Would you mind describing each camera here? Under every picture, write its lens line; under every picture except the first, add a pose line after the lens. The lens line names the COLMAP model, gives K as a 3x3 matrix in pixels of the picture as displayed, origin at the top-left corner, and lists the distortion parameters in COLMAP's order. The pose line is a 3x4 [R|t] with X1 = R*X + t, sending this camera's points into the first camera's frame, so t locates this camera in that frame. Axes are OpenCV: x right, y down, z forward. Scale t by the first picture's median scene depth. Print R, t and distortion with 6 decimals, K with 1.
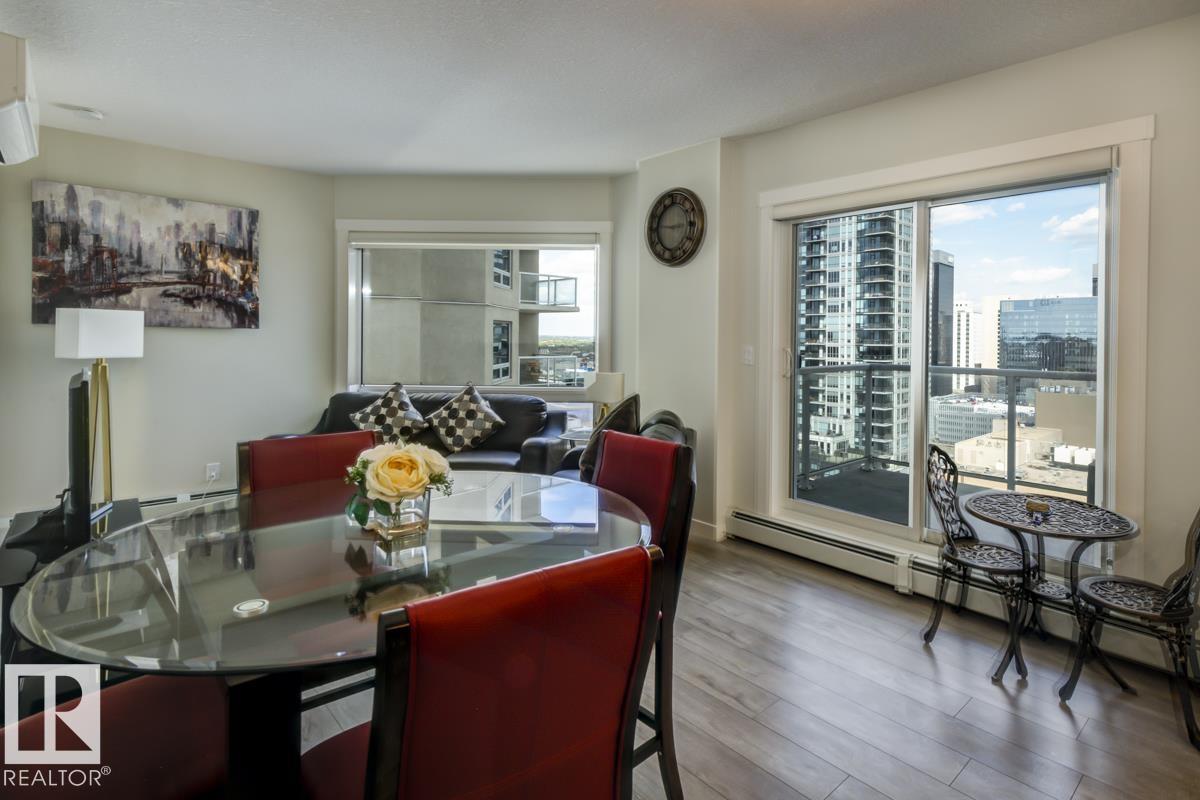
lens RADIAL K [[625.1, 0, 648.1], [0, 625.1, 341.5], [0, 0, 1]] dist [-0.008801, 0.000850]
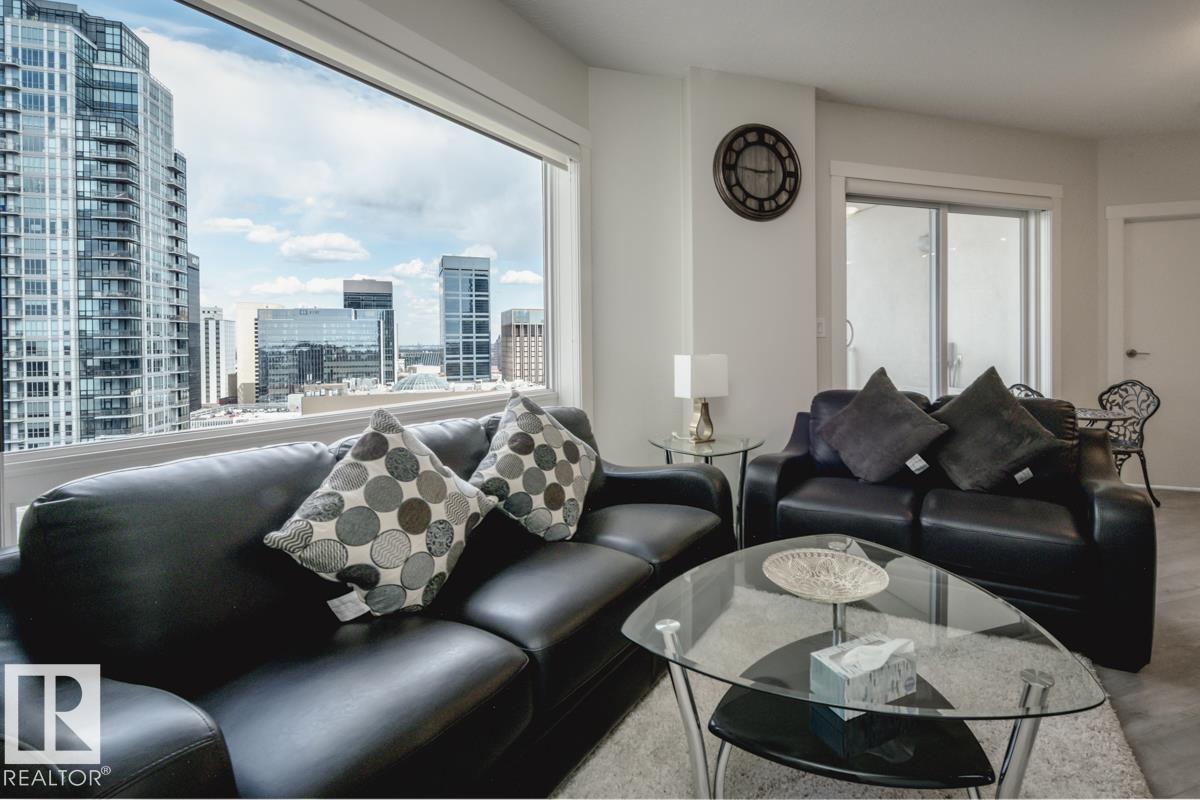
lens RADIAL K [[584.2, 0, 674.0], [0, 584.2, 346.6], [0, 0, 1]] dist [-0.006300, 0.000842]
pose [[0.387614, -0.017349, 0.921658, -0.719265], [0.023428, 0.999685, 0.008965, 0.035982], [-0.921524, 0.018118, 0.387899, 0.828902]]
